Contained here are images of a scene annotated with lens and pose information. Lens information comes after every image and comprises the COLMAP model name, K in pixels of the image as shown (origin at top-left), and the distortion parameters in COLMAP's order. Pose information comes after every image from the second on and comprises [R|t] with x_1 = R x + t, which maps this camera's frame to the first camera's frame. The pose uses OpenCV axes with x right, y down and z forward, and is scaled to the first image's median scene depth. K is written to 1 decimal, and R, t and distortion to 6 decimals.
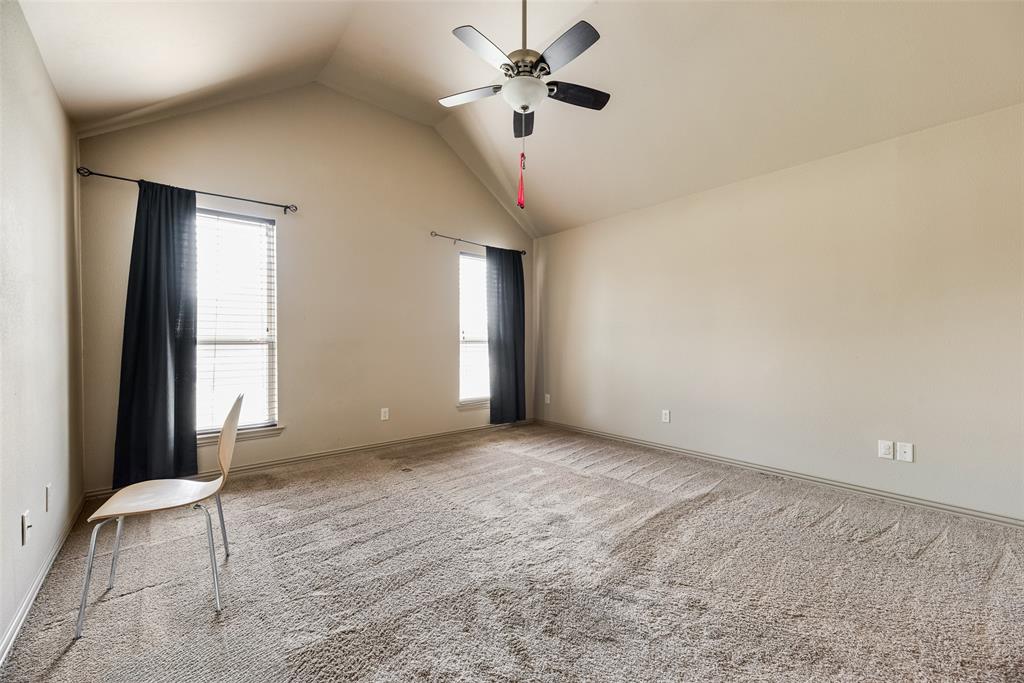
lens RADIAL K [[415.8, 0, 513.3], [0, 415.8, 344.5], [0, 0, 1]] dist [0.001098, 0.001599]
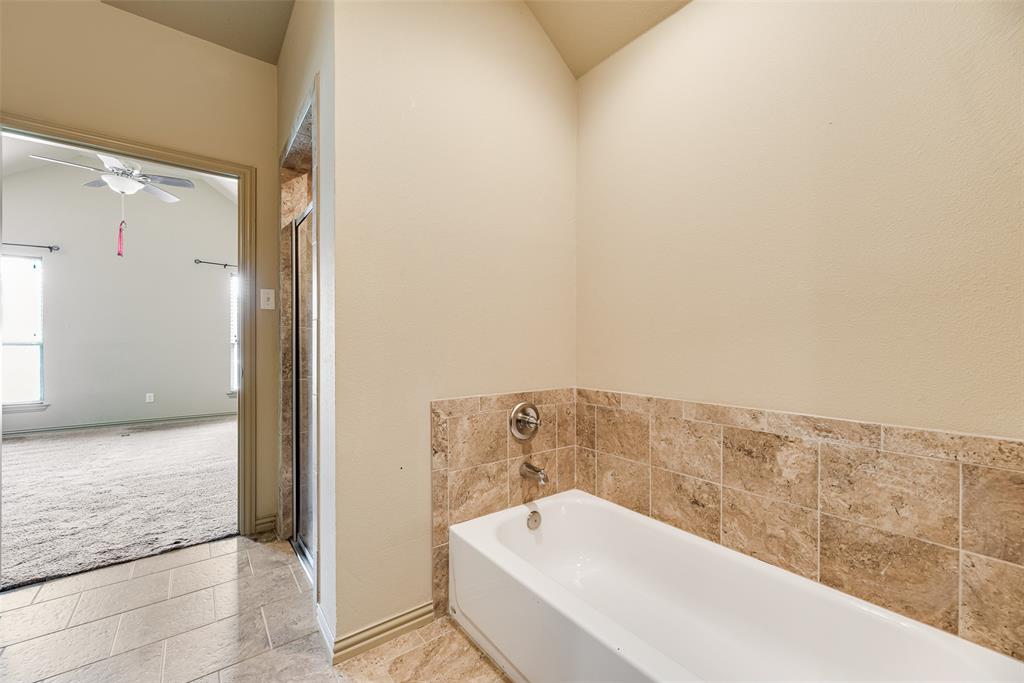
lens RADIAL K [[415.8, 0, 510.7], [0, 415.8, 340.4], [0, 0, 1]] dist [0.001098, 0.001599]
pose [[0.998737, -0.002198, -0.050196, 1.056468], [0.001271, 0.999828, -0.018485, 0.011218], [0.050228, 0.018398, 0.998568, -0.319056]]
